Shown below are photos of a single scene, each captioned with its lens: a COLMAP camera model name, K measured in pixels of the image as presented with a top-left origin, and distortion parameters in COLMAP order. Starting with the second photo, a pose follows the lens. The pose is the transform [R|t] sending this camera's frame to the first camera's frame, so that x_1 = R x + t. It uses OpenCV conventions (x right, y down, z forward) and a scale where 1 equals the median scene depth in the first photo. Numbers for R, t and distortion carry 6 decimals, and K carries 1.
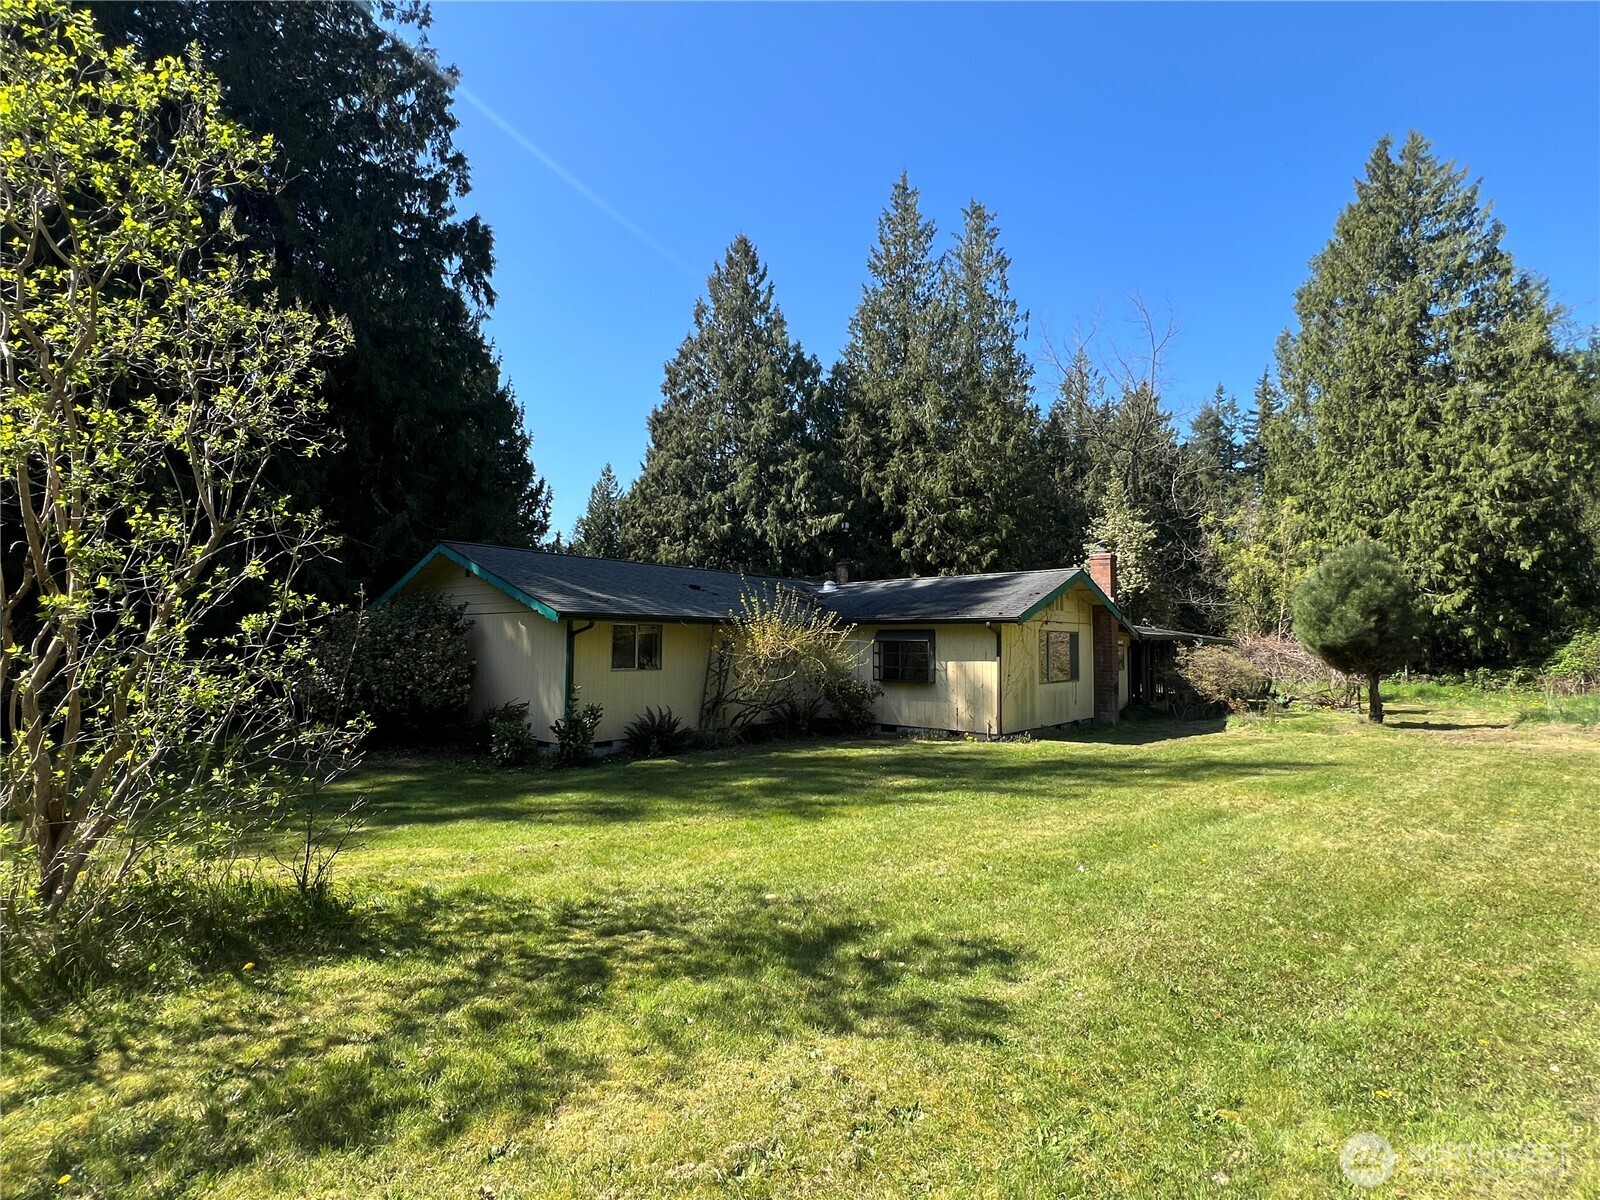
lens RADIAL K [[745.2, 0, 800.1], [0, 745.2, 575.7], [0, 0, 1]] dist [0.017288, 0.000759]
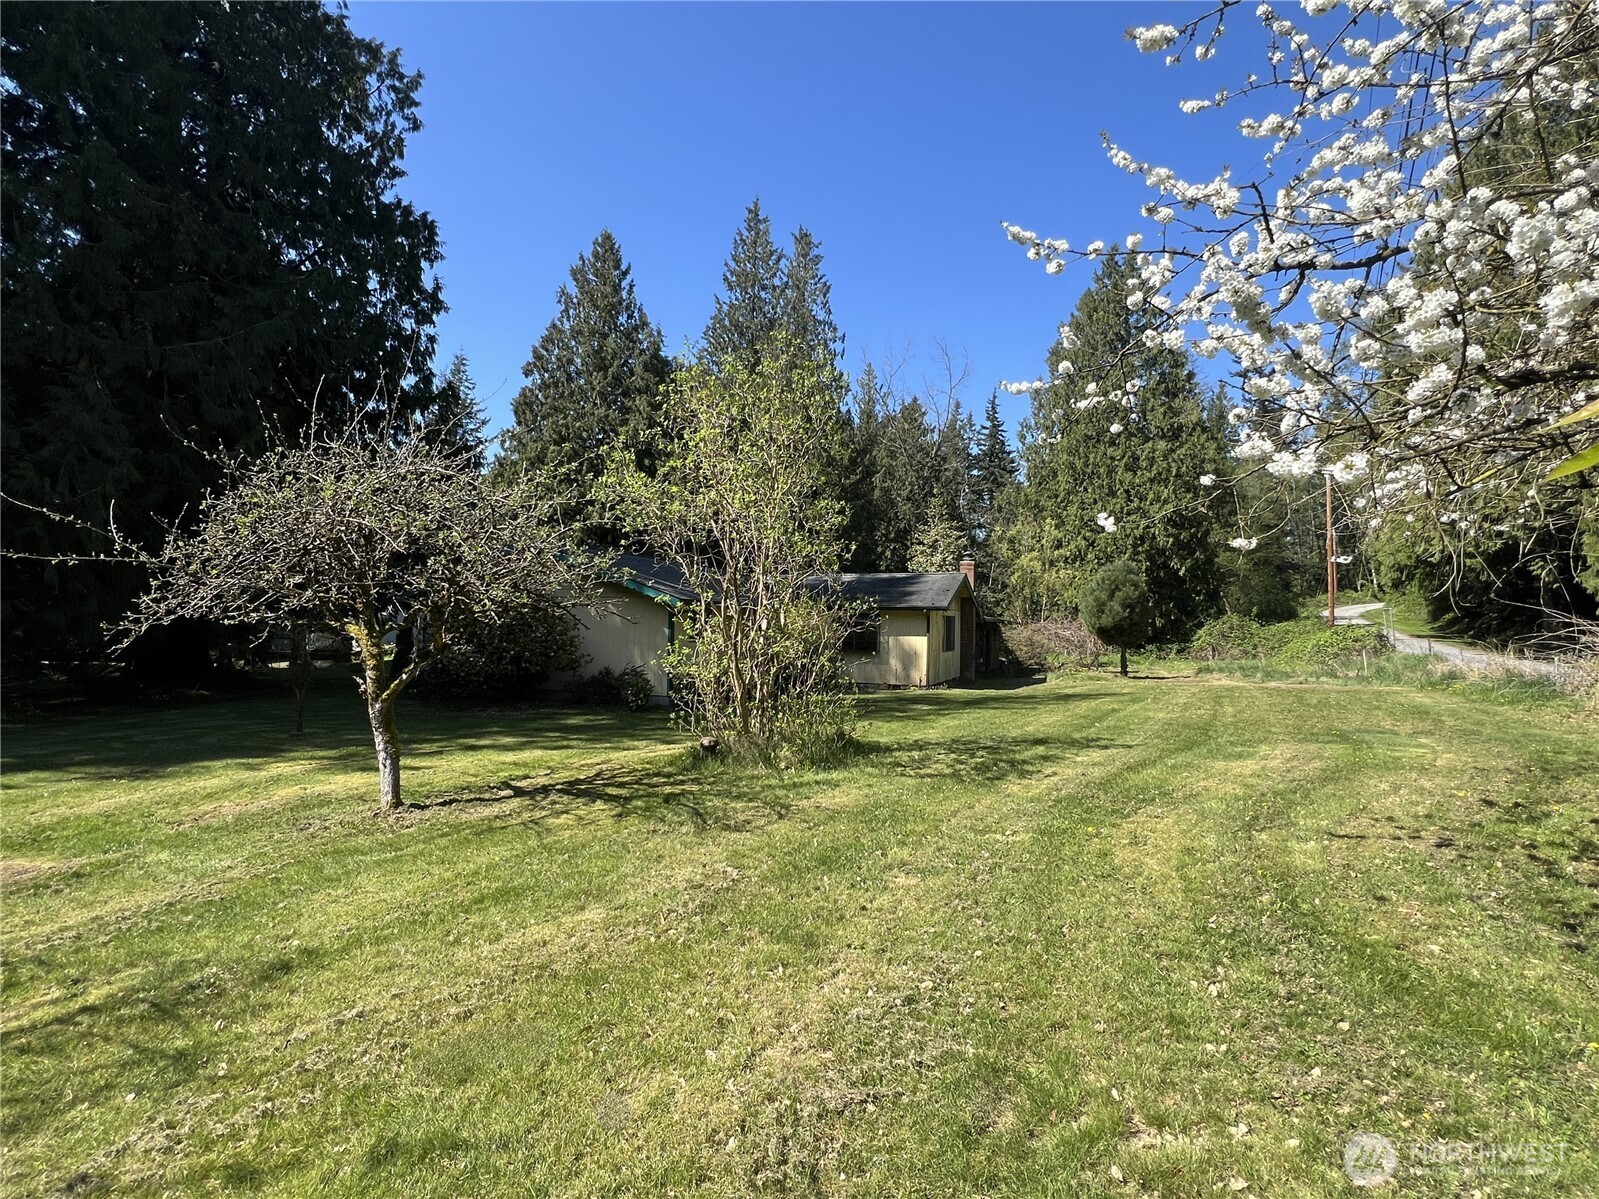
lens RADIAL K [[749.6, 0, 774.9], [0, 749.6, 598.7], [0, 0, 1]] dist [-0.002298, 0.000467]
pose [[0.954980, 0.022449, 0.295819, -0.192115], [-0.040399, 0.997685, 0.054707, -0.011258], [-0.293906, -0.064195, 0.953676, -0.130124]]
